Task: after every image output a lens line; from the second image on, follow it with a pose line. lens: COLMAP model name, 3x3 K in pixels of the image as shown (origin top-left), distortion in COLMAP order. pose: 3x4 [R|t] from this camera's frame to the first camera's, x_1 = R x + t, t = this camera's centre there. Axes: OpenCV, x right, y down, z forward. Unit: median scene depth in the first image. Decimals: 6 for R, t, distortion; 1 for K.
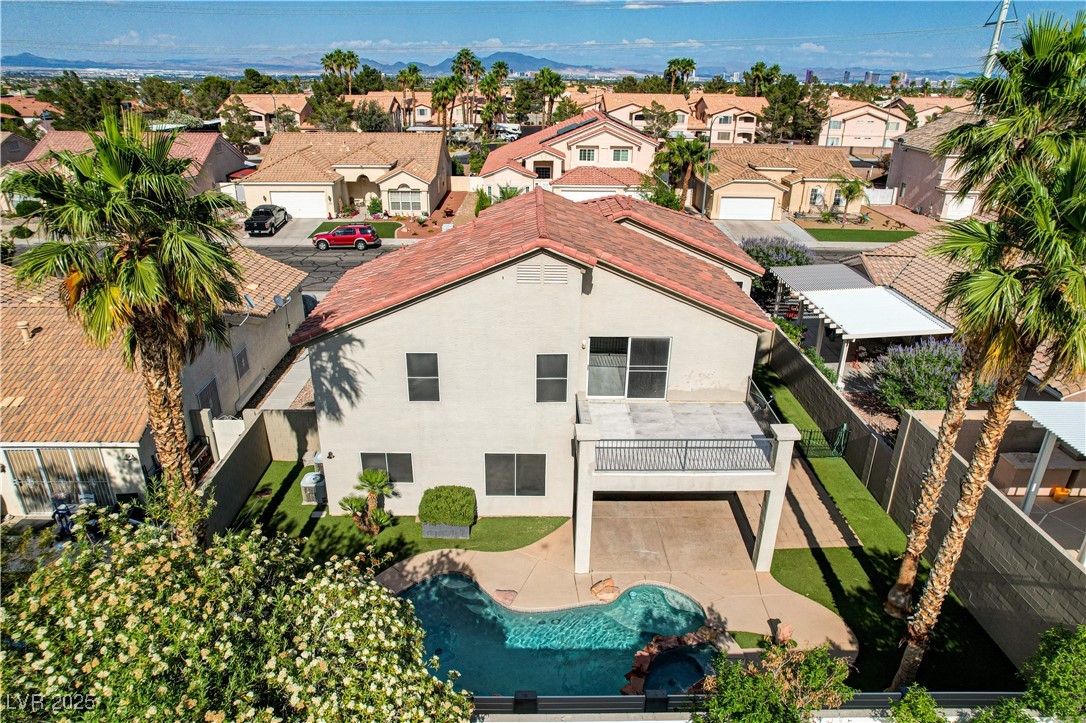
lens RADIAL K [[685.8, 0, 543.0], [0, 685.8, 361.5], [0, 0, 1]] dist [-0.079669, 0.067495]
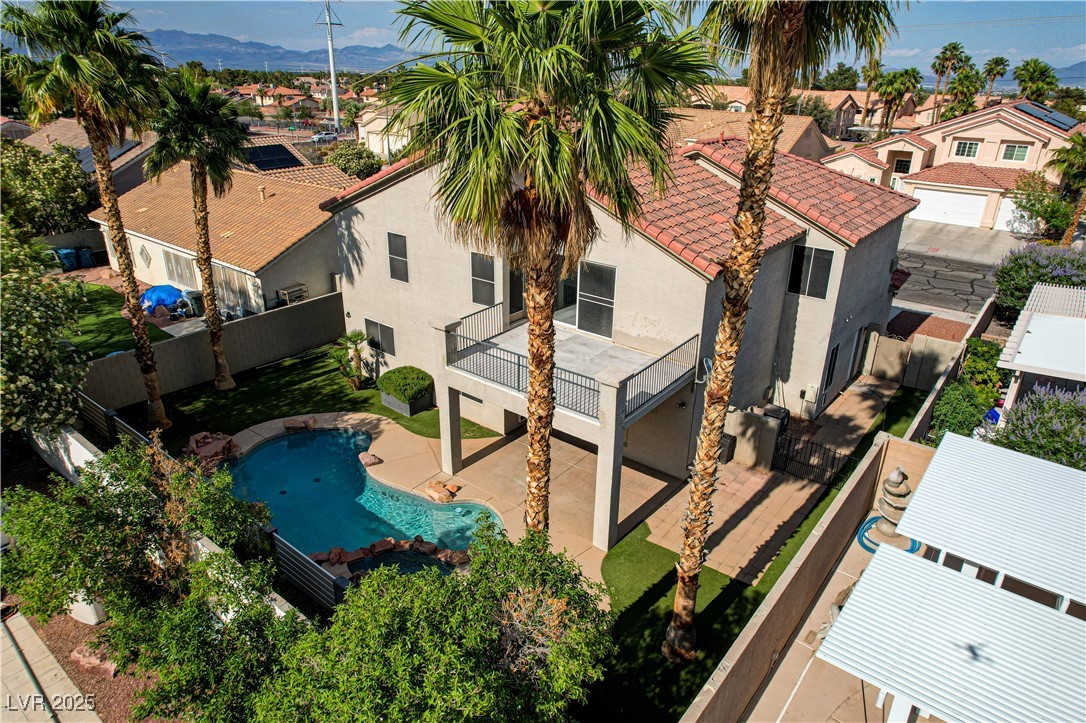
lens RADIAL K [[685.8, 0, 543.0], [0, 685.8, 361.5], [0, 0, 1]] dist [-0.079669, 0.067495]
pose [[0.773364, 0.252401, -0.581552, 0.648699], [-0.257659, 0.963287, 0.075436, 0.040502], [0.579241, 0.091502, 0.810004, 0.244089]]
